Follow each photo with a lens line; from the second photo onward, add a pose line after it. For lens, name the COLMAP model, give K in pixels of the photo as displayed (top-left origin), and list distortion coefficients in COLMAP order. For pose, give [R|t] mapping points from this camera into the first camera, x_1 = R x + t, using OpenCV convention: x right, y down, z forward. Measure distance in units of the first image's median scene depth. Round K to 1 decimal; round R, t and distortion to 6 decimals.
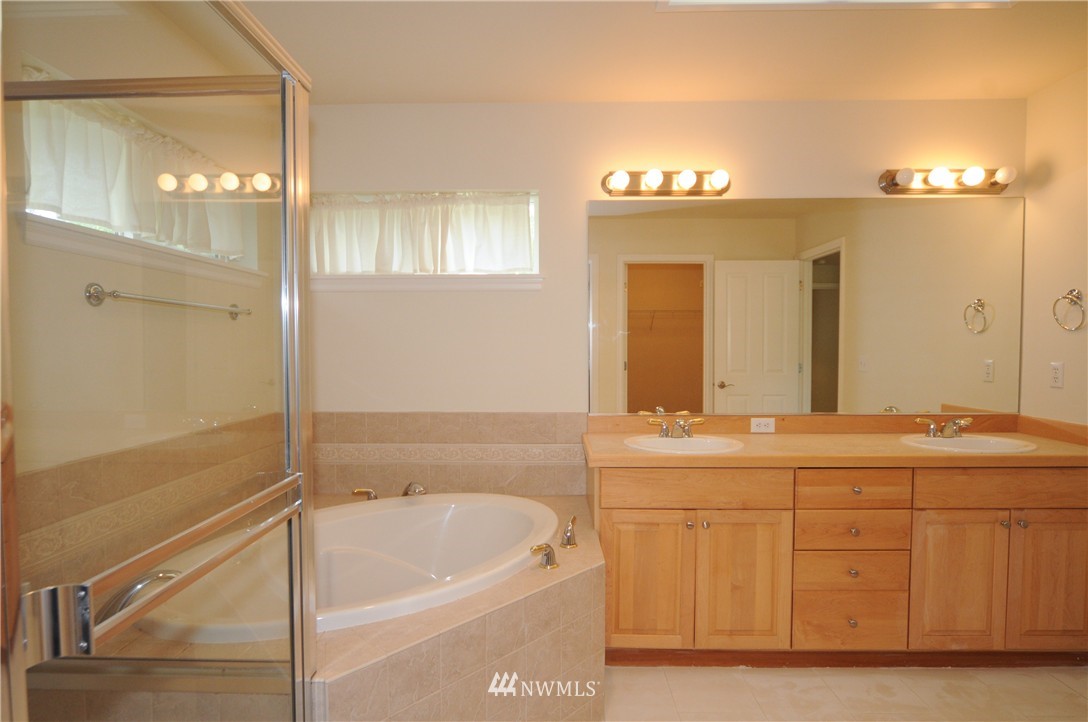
lens RADIAL K [[589.2, 0, 540.0], [0, 589.2, 362.5], [0, 0, 1]] dist [-0.011114, 0.003249]
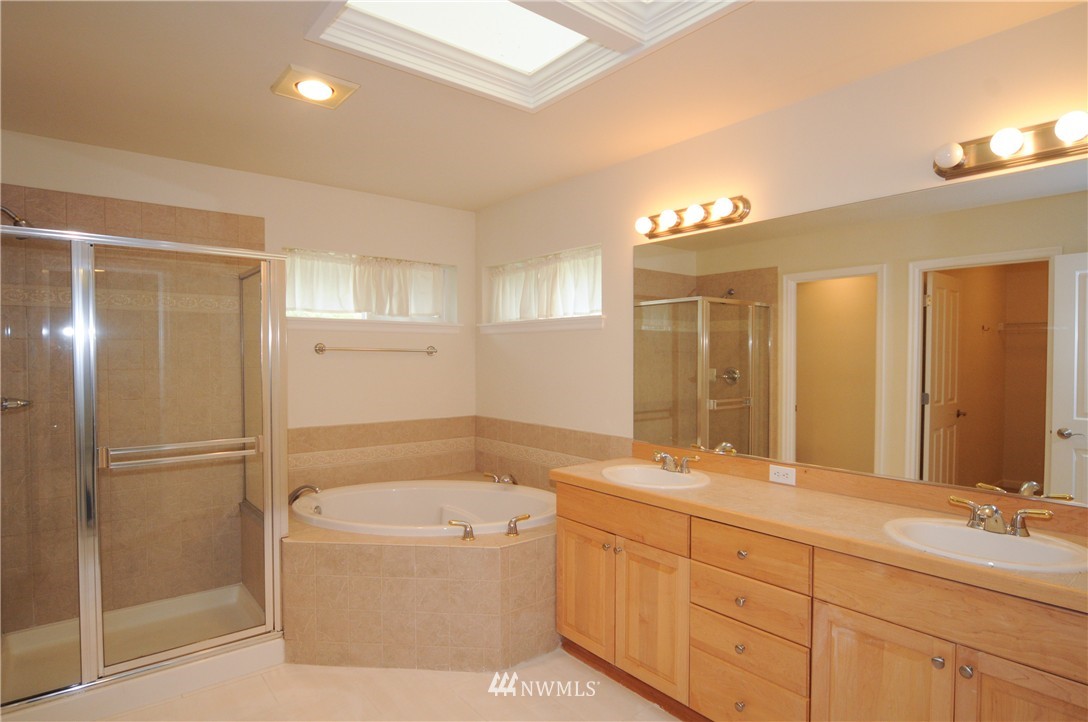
lens RADIAL K [[589.2, 0, 538.1], [0, 589.2, 361.6], [0, 0, 1]] dist [-0.011114, 0.003249]
pose [[0.643743, 0.009923, -0.765178, 0.813489], [-0.025847, 0.999627, -0.008782, -0.044352], [0.764806, 0.025431, 0.643759, 0.155827]]
